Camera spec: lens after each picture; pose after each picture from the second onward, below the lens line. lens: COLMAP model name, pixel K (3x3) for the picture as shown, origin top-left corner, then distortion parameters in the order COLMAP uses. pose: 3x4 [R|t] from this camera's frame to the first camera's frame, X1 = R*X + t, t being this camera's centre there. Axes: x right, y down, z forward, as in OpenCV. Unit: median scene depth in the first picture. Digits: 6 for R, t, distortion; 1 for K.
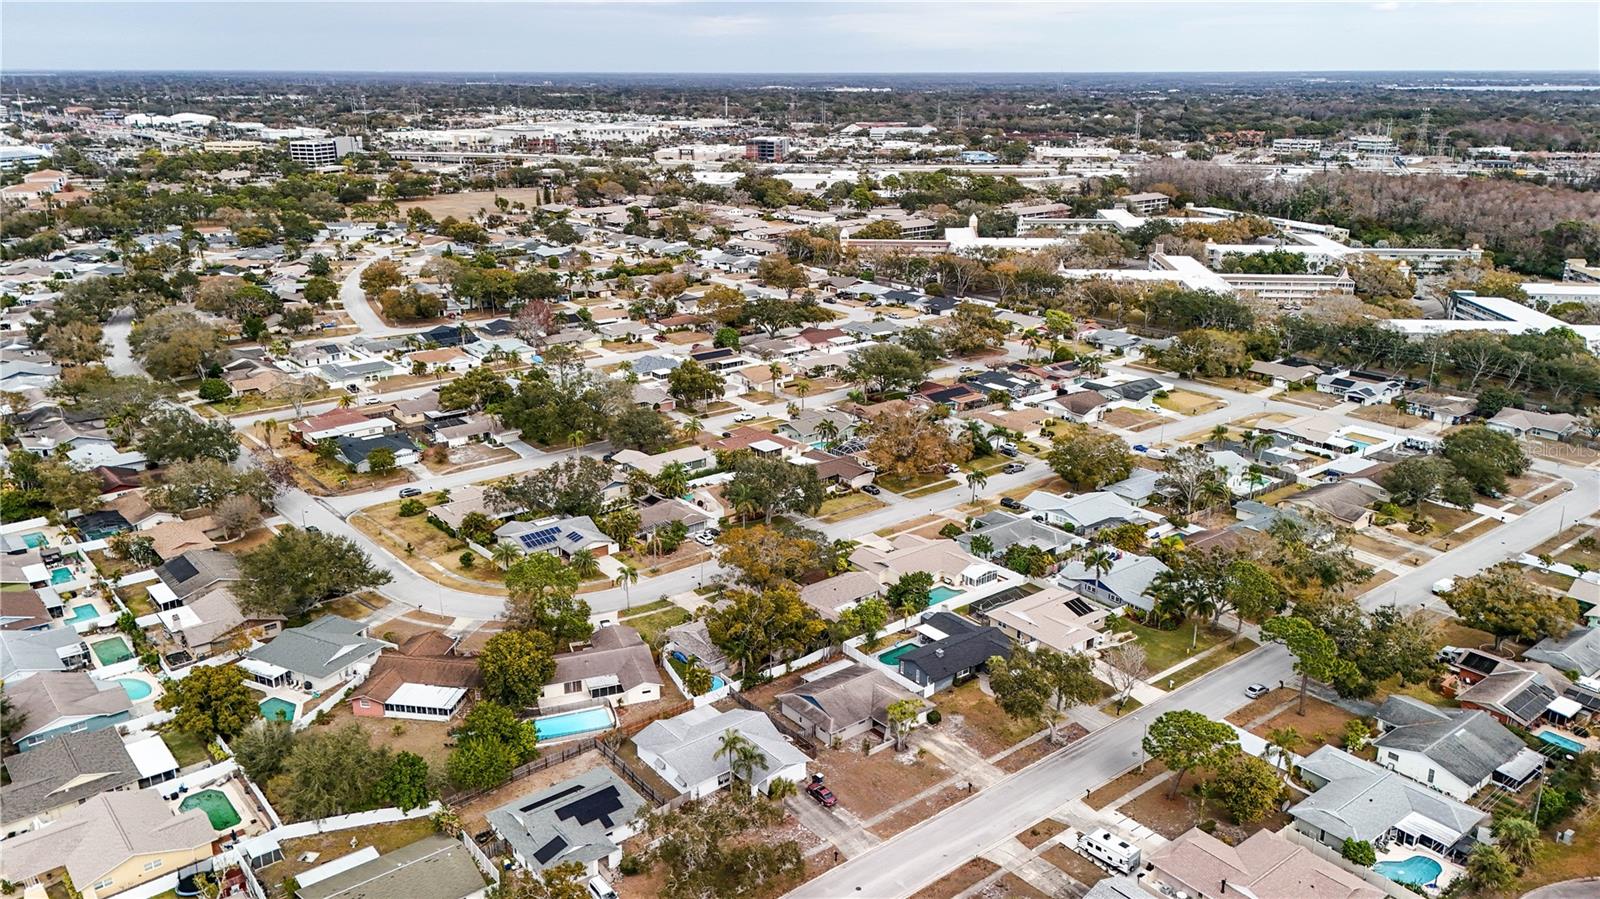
lens RADIAL K [[1172.3, 0, 803.0], [0, 1172.3, 445.7], [0, 0, 1]] dist [0.082667, -0.089830]
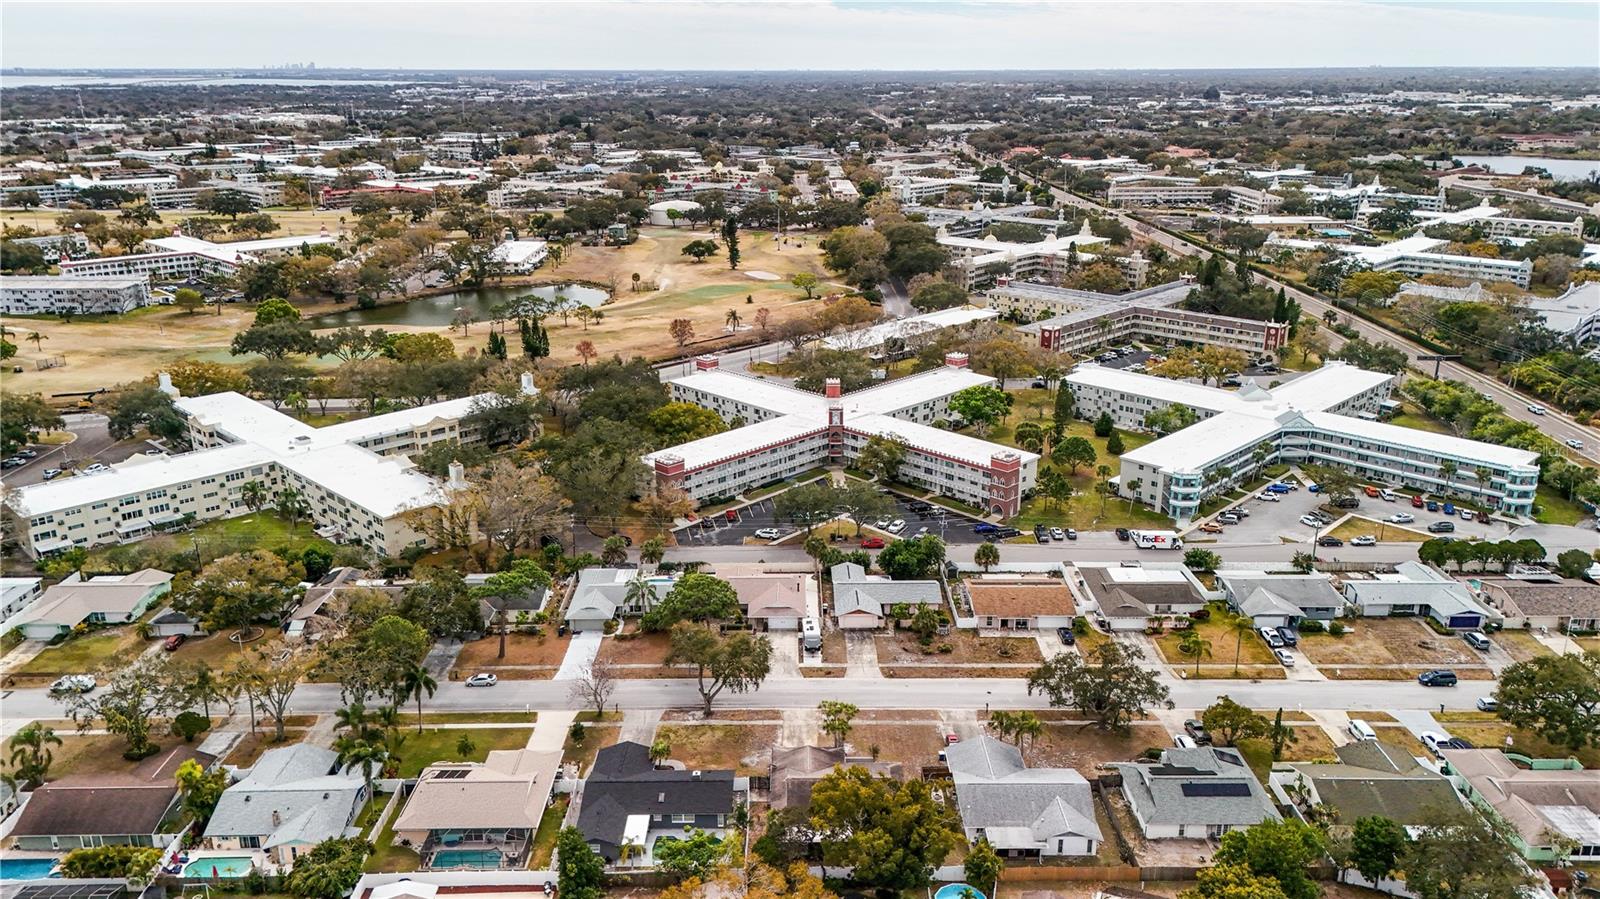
lens RADIAL K [[1149.4, 0, 794.1], [0, 1149.4, 476.6], [0, 0, 1]] dist [0.087609, -0.095231]
pose [[-0.781909, -0.206560, 0.588177, -0.217782], [0.192134, 0.817727, 0.542593, -0.247806], [-0.593046, 0.537267, -0.599700, 0.790872]]
